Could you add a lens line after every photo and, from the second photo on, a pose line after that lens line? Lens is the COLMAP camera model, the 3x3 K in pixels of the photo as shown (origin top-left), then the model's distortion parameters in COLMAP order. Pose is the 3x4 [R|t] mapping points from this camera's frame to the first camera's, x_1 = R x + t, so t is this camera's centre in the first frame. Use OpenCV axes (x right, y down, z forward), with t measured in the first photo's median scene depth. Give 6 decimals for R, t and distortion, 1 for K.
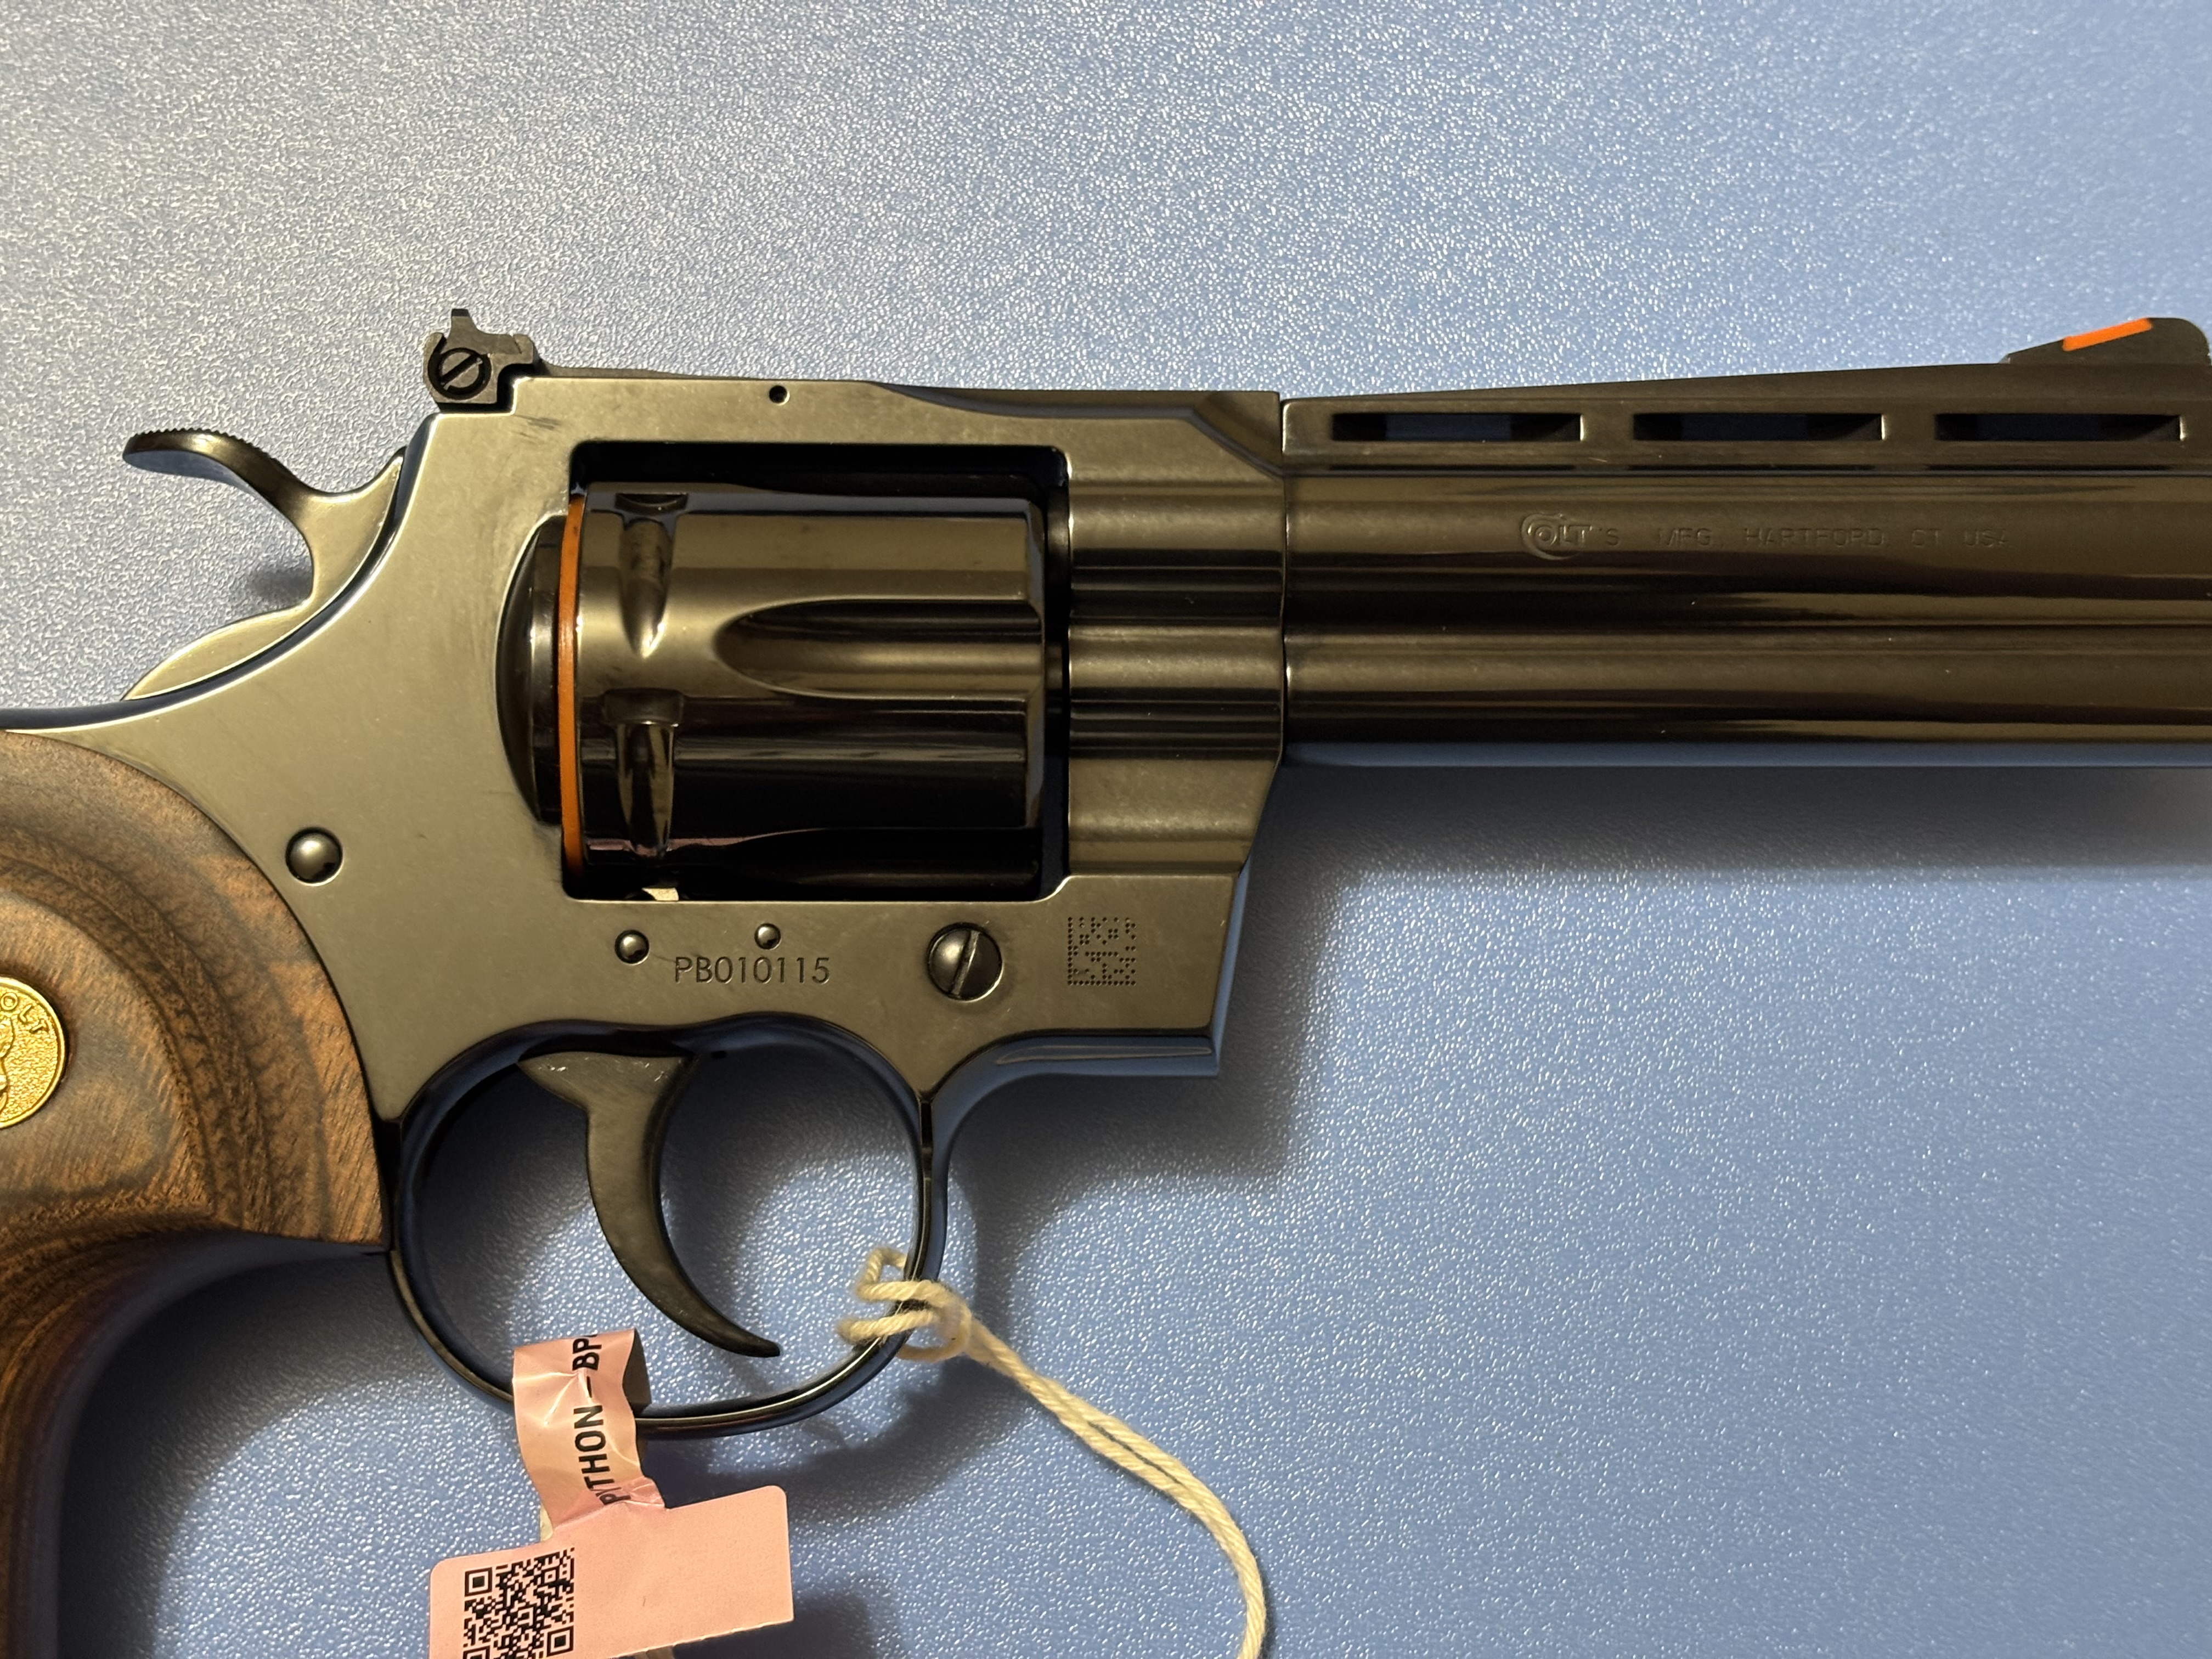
lens RADIAL K [[3380.7, 0, 1119.6], [0, 3380.7, 852.9], [0, 0, 1]] dist [0.091037, 0.000000]
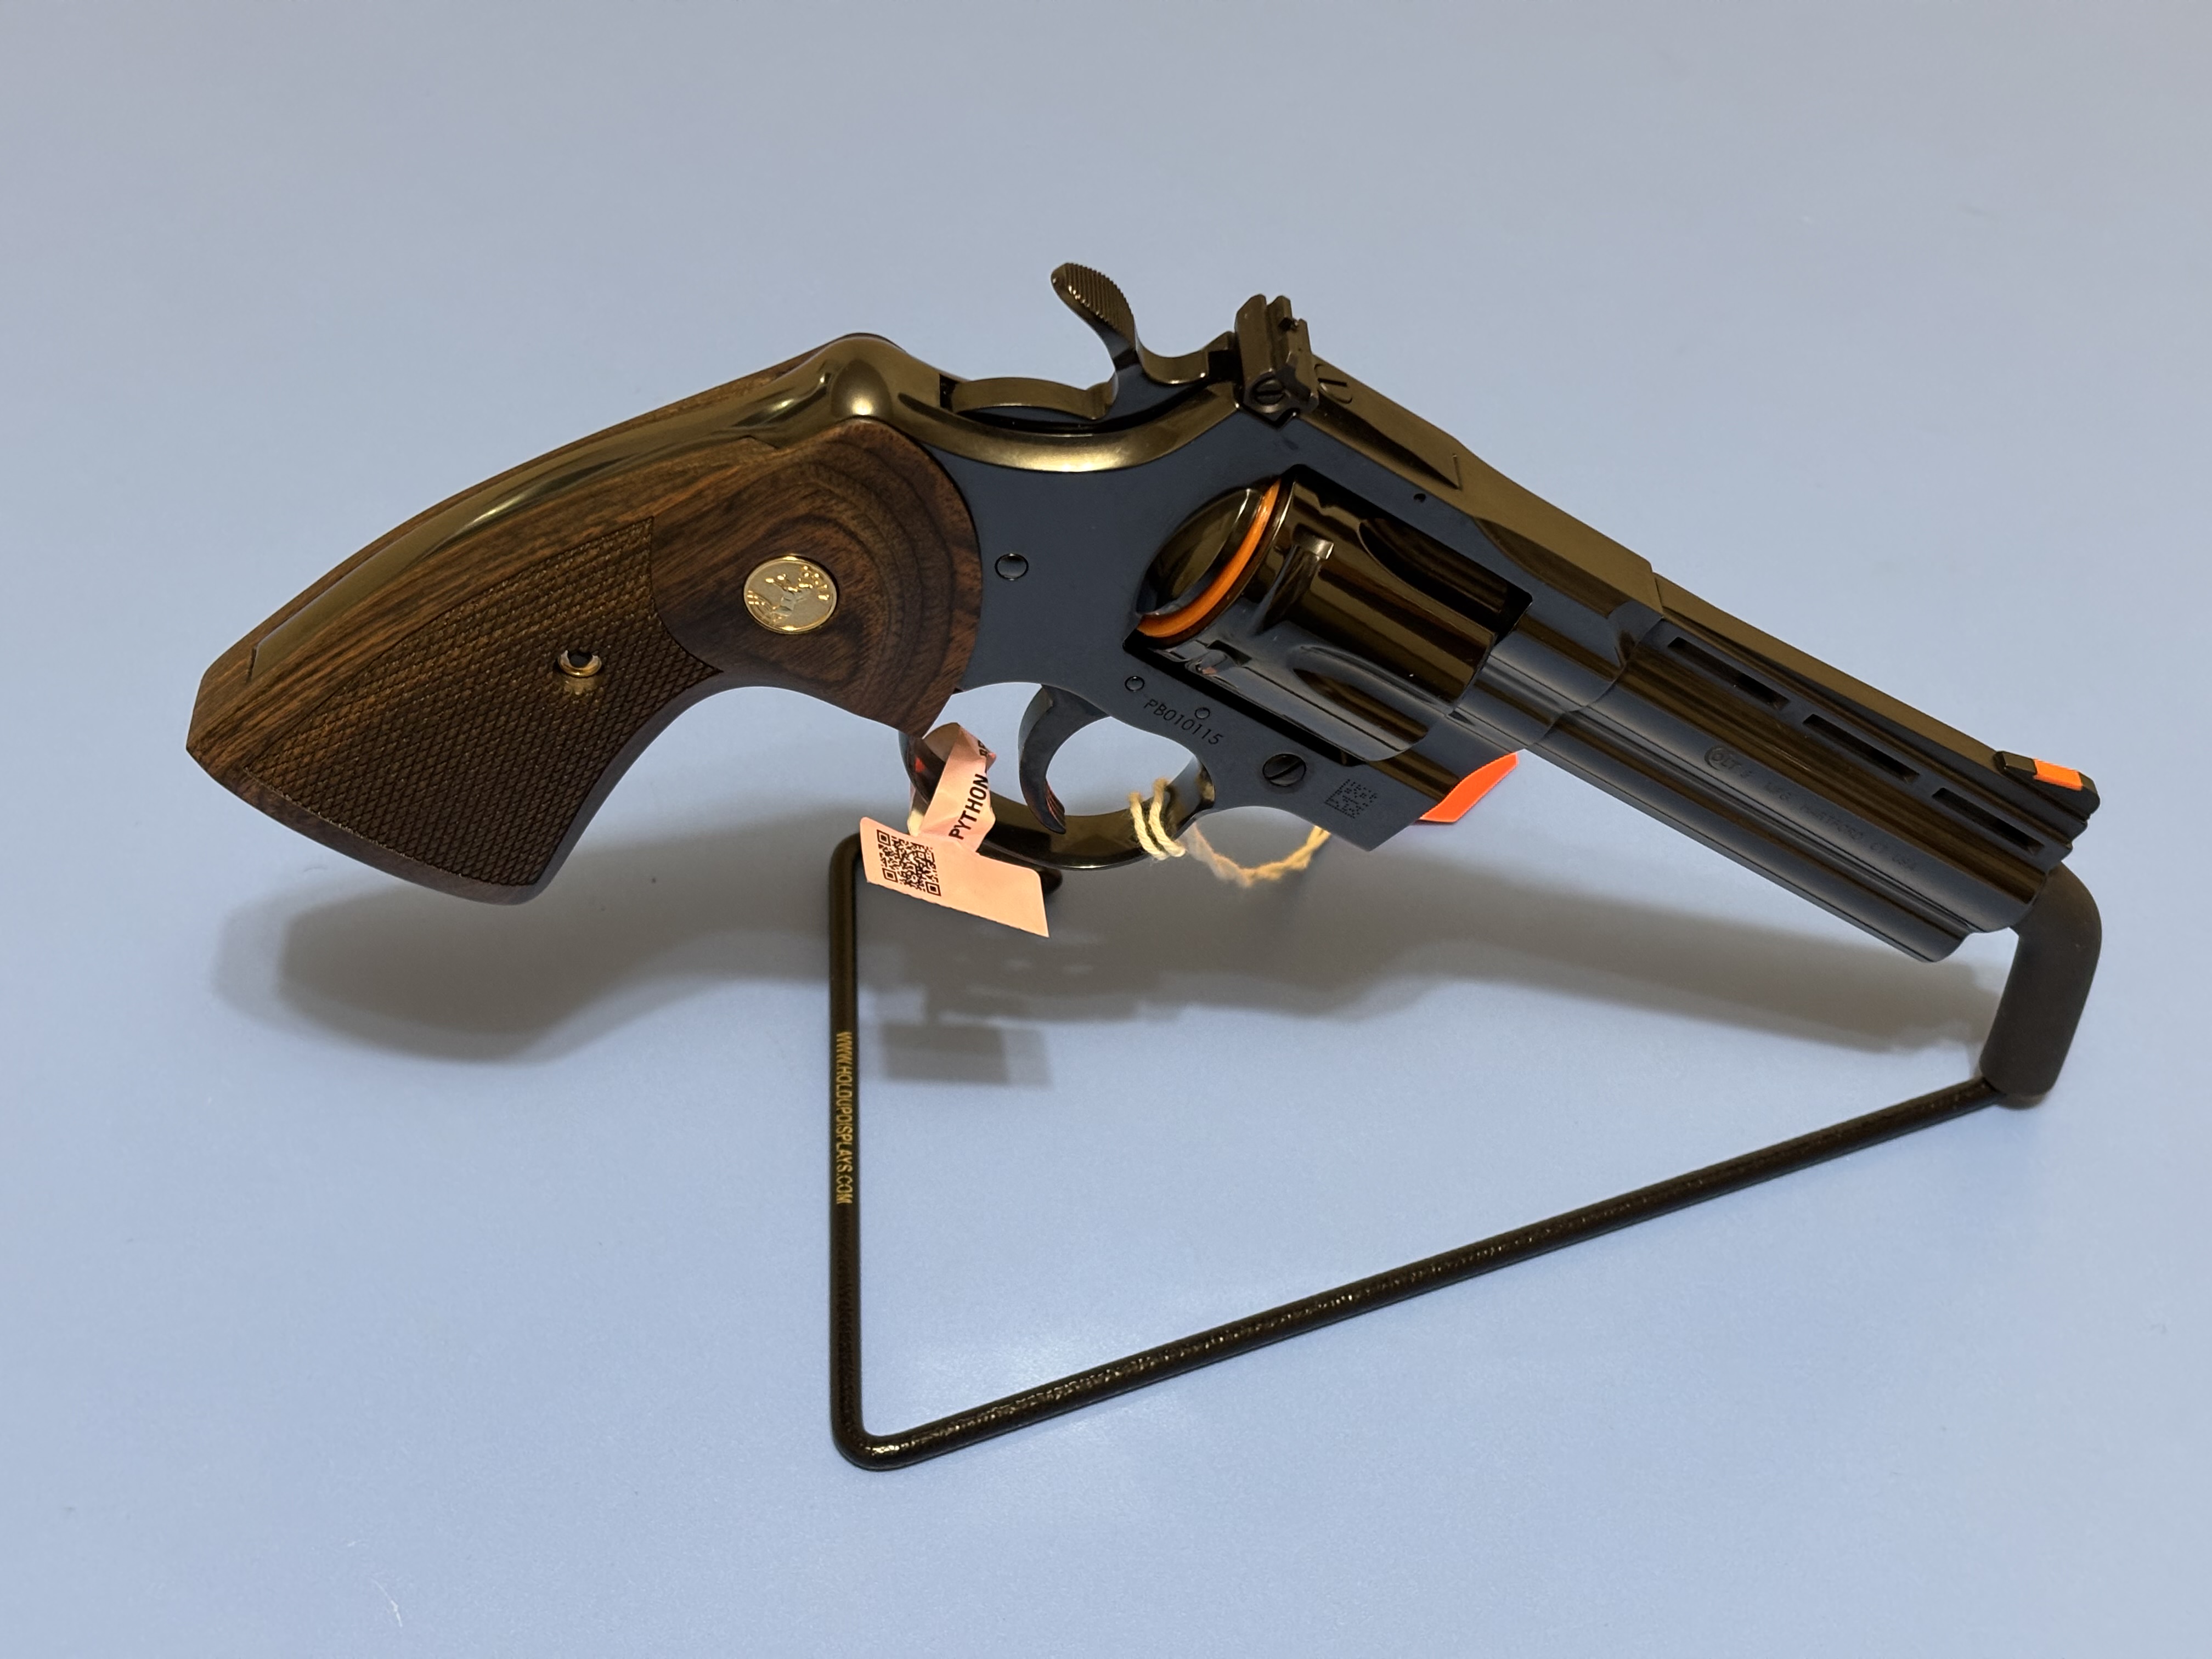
lens RADIAL K [[3380.7, 0, 1121.2], [0, 3380.7, 830.2], [0, 0, 1]] dist [0.091037, 0.000000]
pose [[0.802275, 0.427249, 0.416909, -0.760679], [-0.592893, 0.488953, 0.639846, -0.933587], [0.069525, -0.760515, 0.645588, -0.120677]]
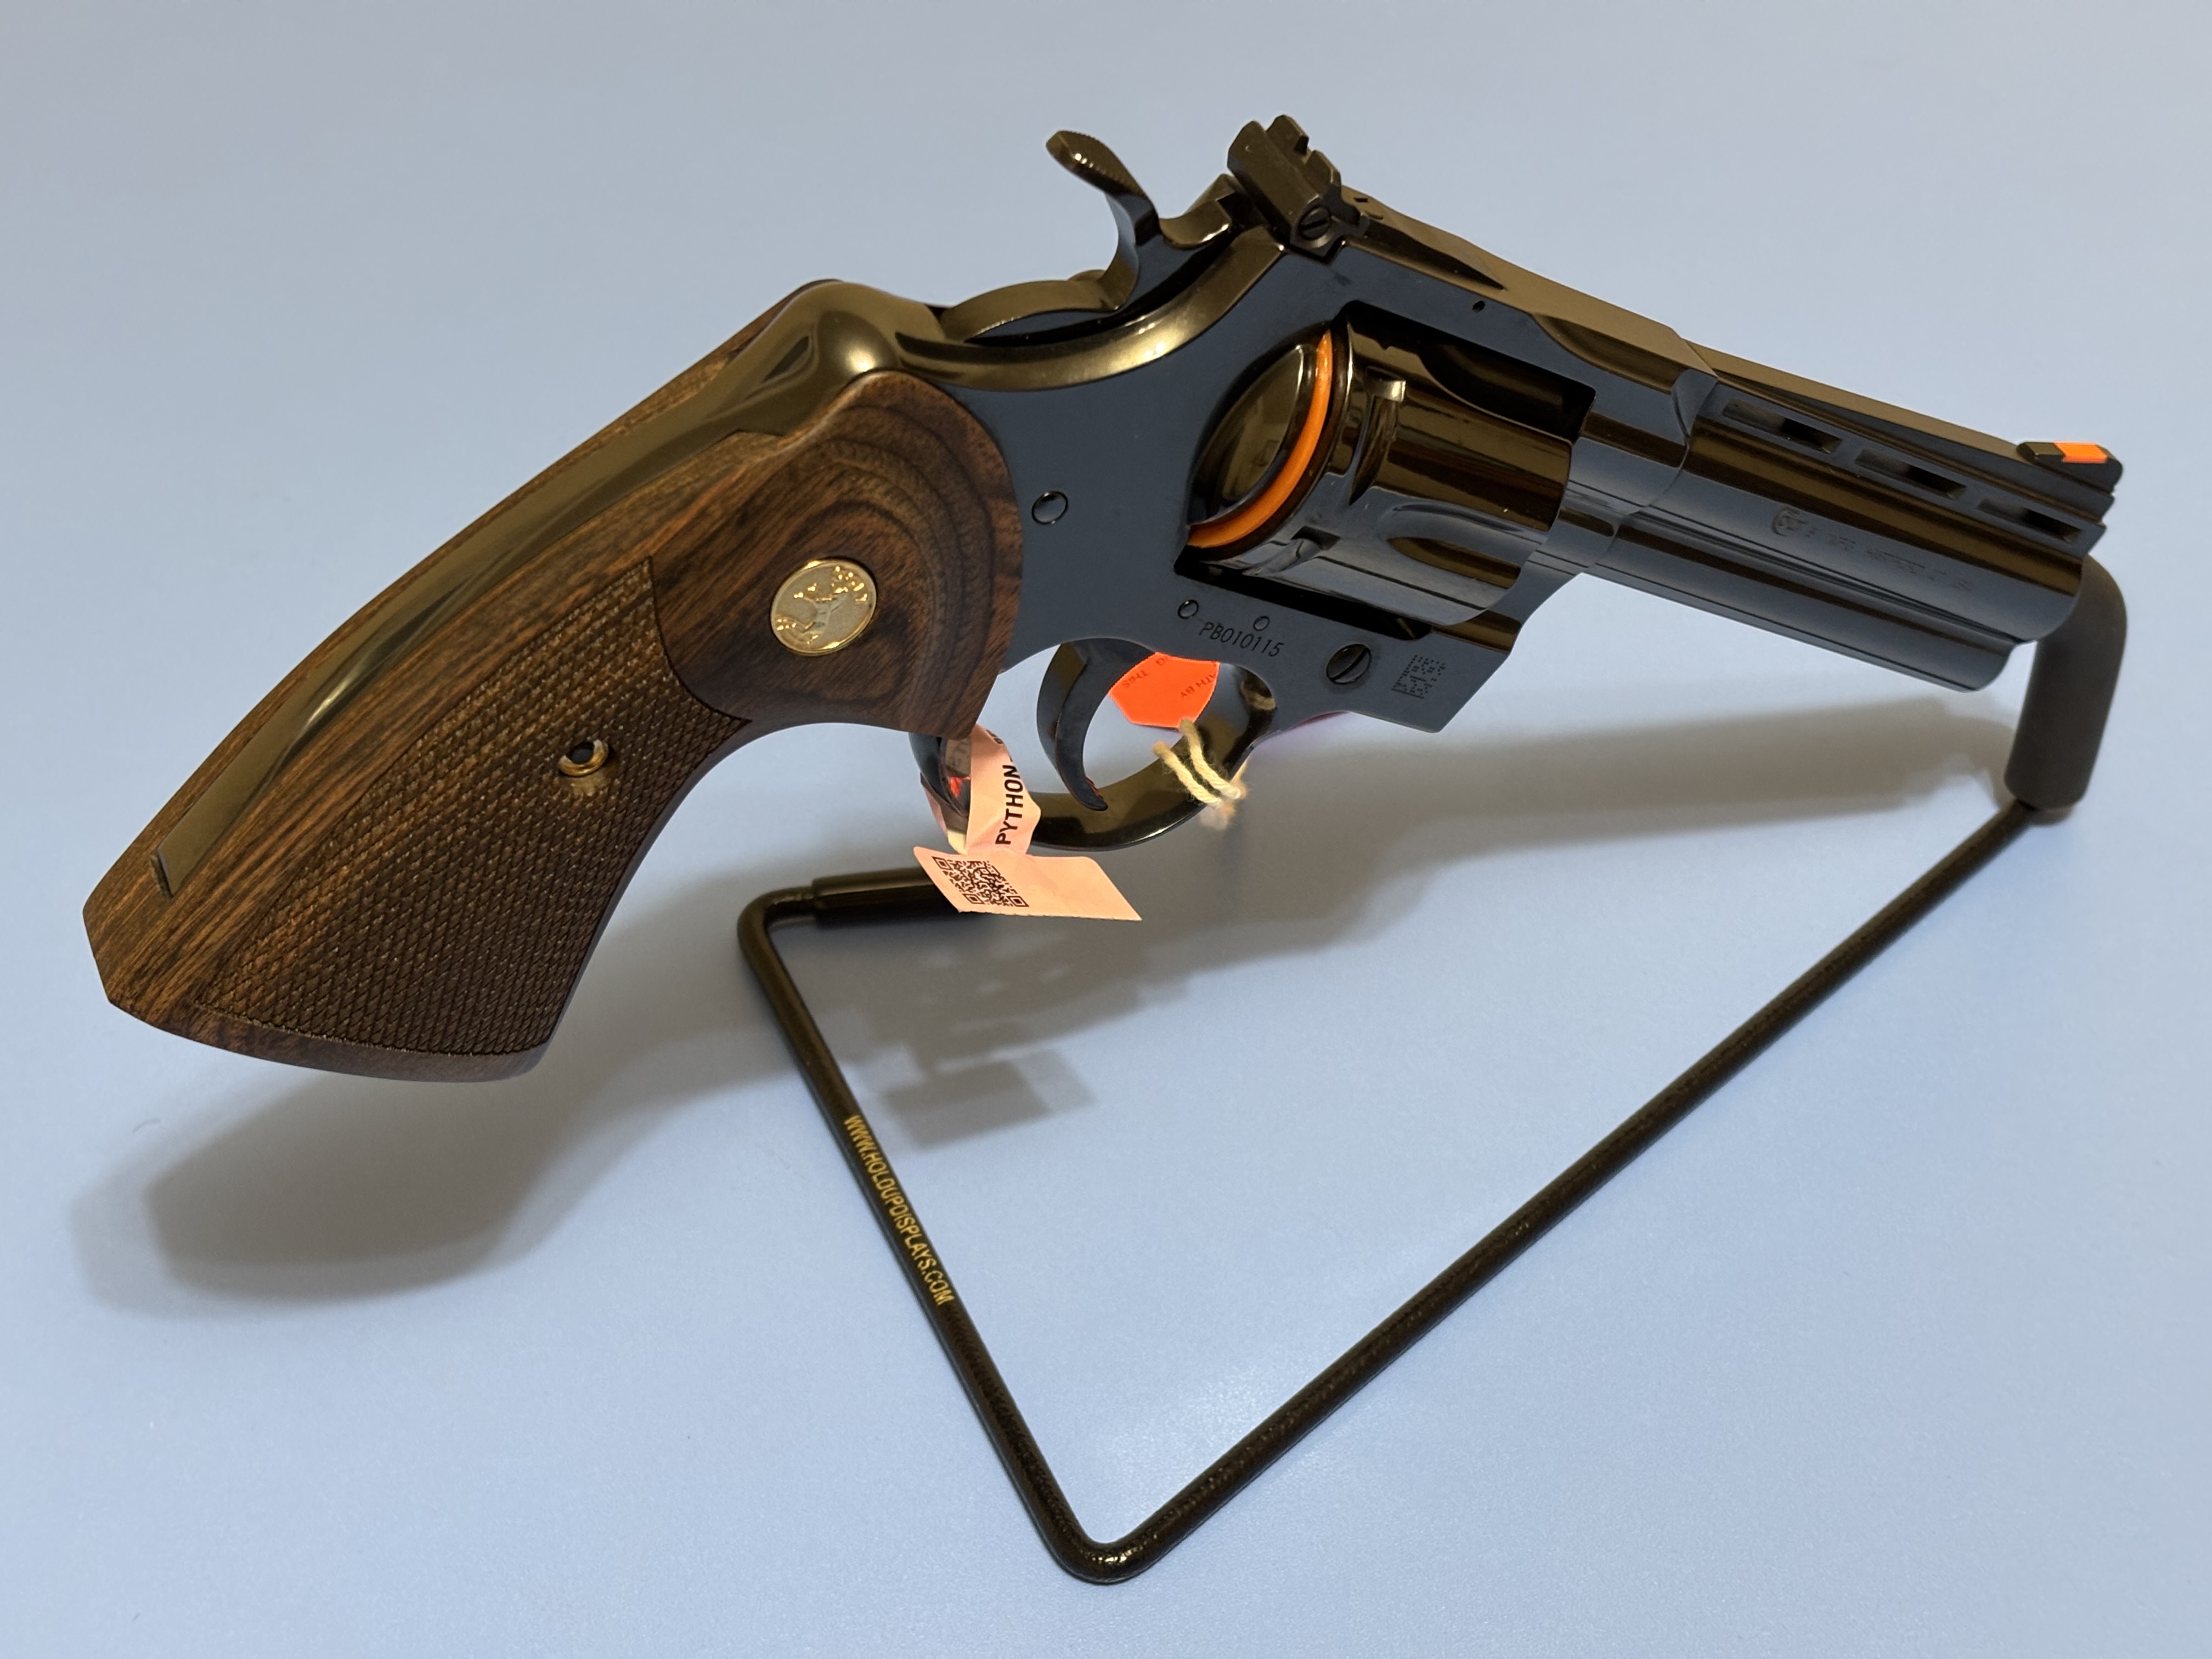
lens RADIAL K [[3380.7, 0, 1094.2], [0, 3380.7, 844.0], [0, 0, 1]] dist [0.091037, 0.000000]
pose [[0.779125, 0.197446, 0.594961, -0.944269], [-0.556946, 0.653626, 0.512429, -0.579583], [-0.287705, -0.730608, 0.619224, 0.048396]]
